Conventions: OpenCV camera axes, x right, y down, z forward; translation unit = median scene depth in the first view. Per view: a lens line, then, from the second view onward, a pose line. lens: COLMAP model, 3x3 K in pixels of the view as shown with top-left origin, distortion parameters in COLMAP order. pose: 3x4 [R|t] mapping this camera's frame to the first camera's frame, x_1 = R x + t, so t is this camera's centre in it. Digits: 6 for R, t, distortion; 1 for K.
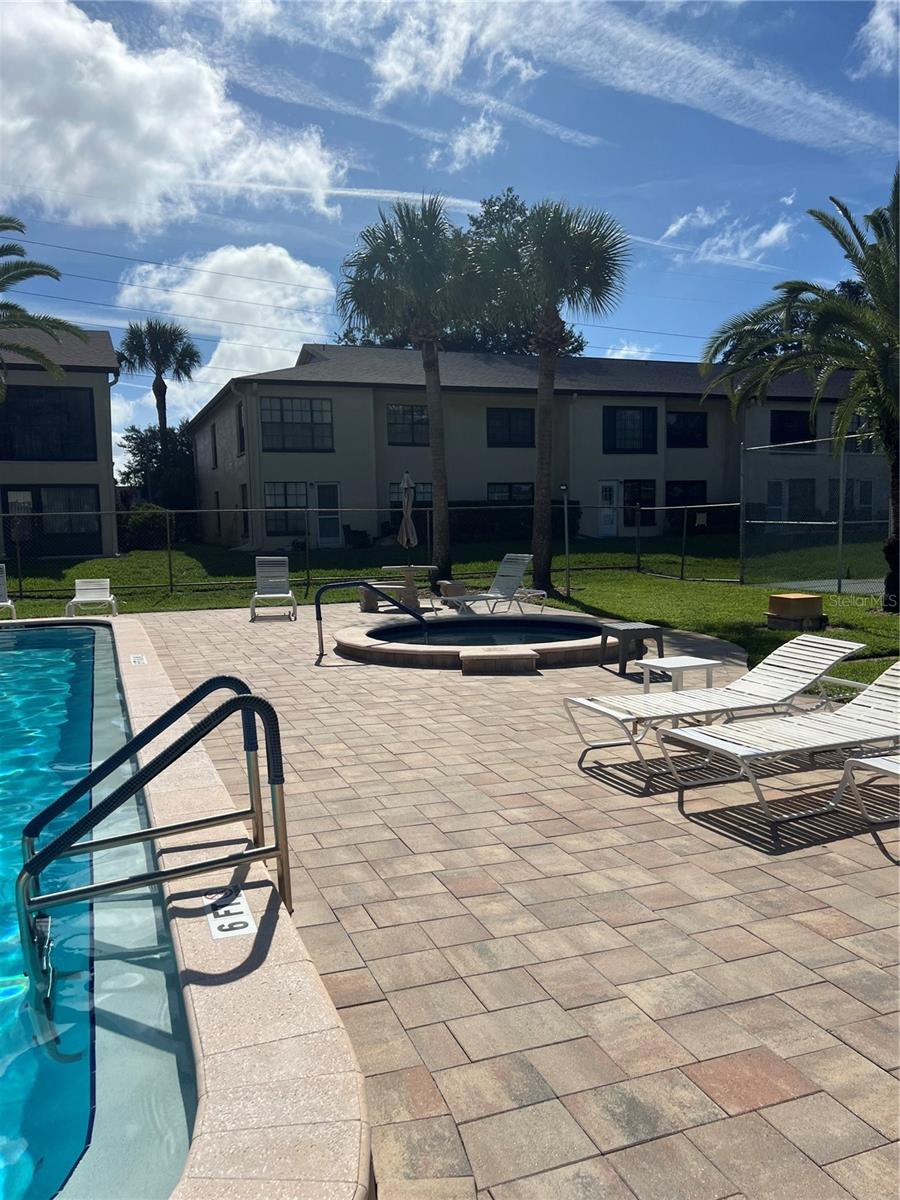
lens RADIAL K [[906.6, 0, 450.0], [0, 906.6, 600.0], [0, 0, 1]] dist [0.071564, -0.076231]
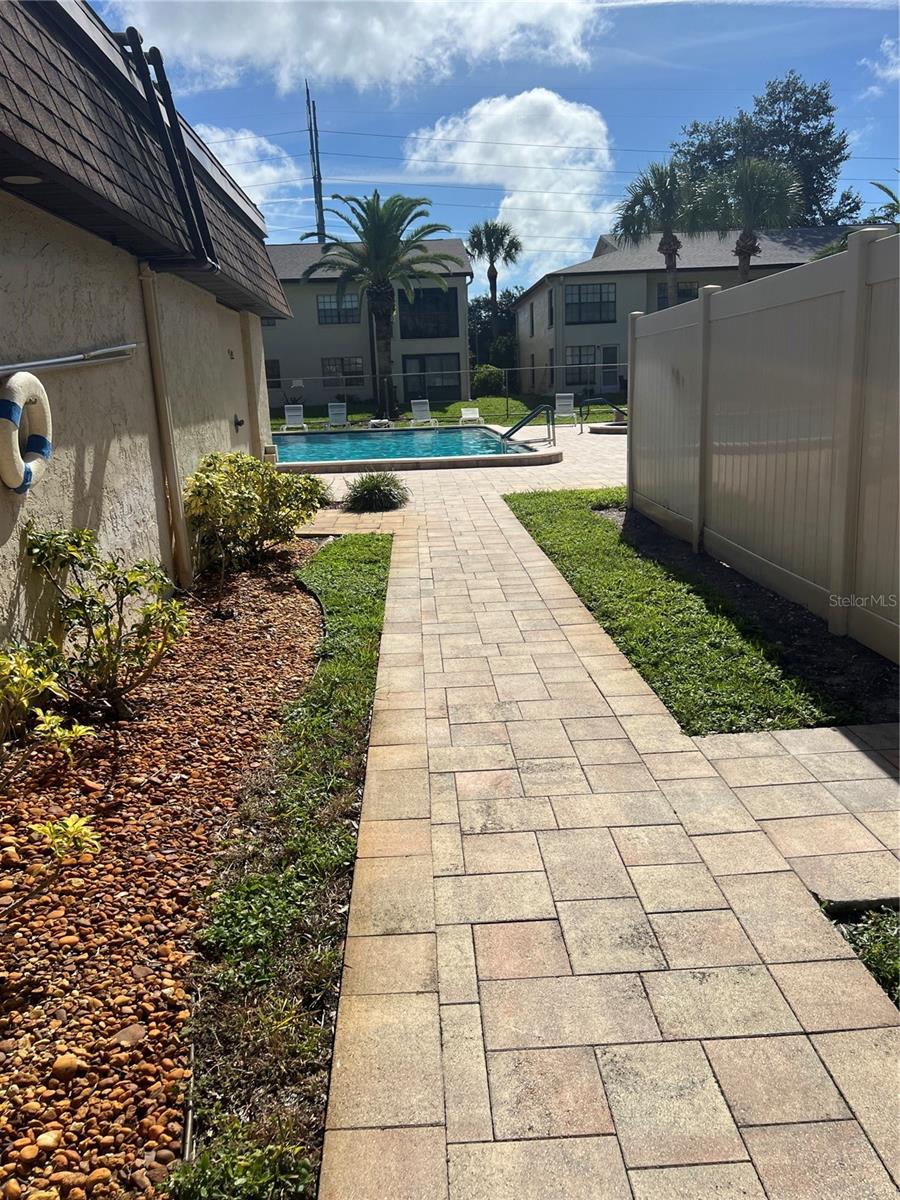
lens RADIAL K [[906.6, 0, 450.0], [0, 906.6, 600.0], [0, 0, 1]] dist [0.071564, -0.076231]
pose [[0.945325, 0.059328, -0.320688, 0.101518], [-0.010897, 0.988511, 0.150755, 0.047149], [0.325948, -0.139019, 0.935111, -0.429931]]
